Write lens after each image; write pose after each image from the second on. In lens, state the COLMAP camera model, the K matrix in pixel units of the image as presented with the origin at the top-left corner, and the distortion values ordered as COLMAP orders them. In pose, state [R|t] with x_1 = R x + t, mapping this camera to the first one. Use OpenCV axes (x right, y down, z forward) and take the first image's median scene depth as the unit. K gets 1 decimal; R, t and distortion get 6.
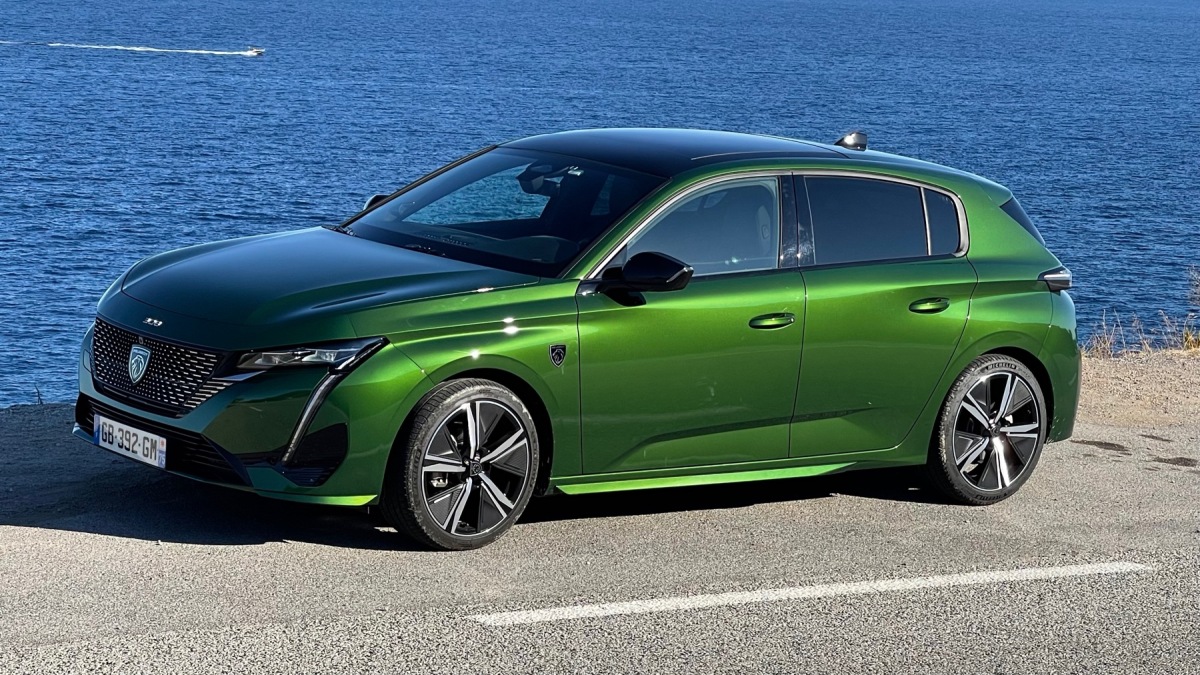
lens RADIAL K [[2854.1, 0, 595.3], [0, 2854.1, 339.4], [0, 0, 1]] dist [-0.026828, 0.000000]
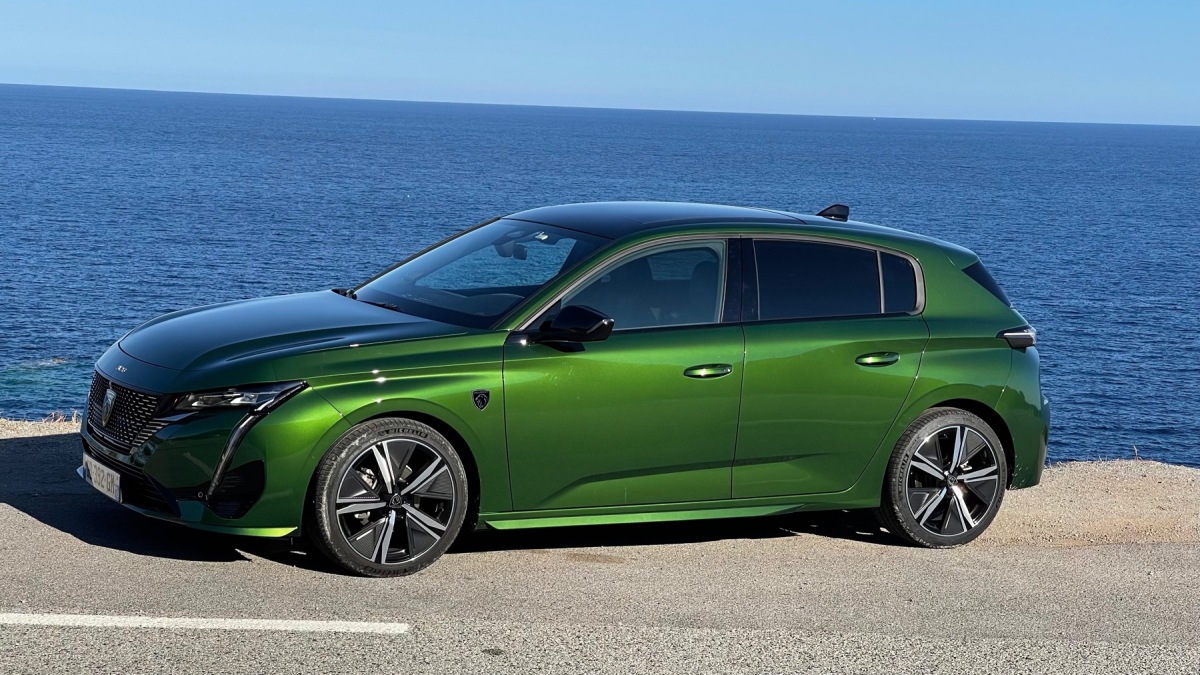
lens RADIAL K [[2111.4, 0, 594.9], [0, 2111.4, 341.4], [0, 0, 1]] dist [0.110500, 0.000000]
pose [[0.984457, -0.002835, -0.175604, 0.166958], [-0.003997, 0.999249, -0.038539, 0.013826], [0.175581, 0.038642, 0.983706, 0.214724]]
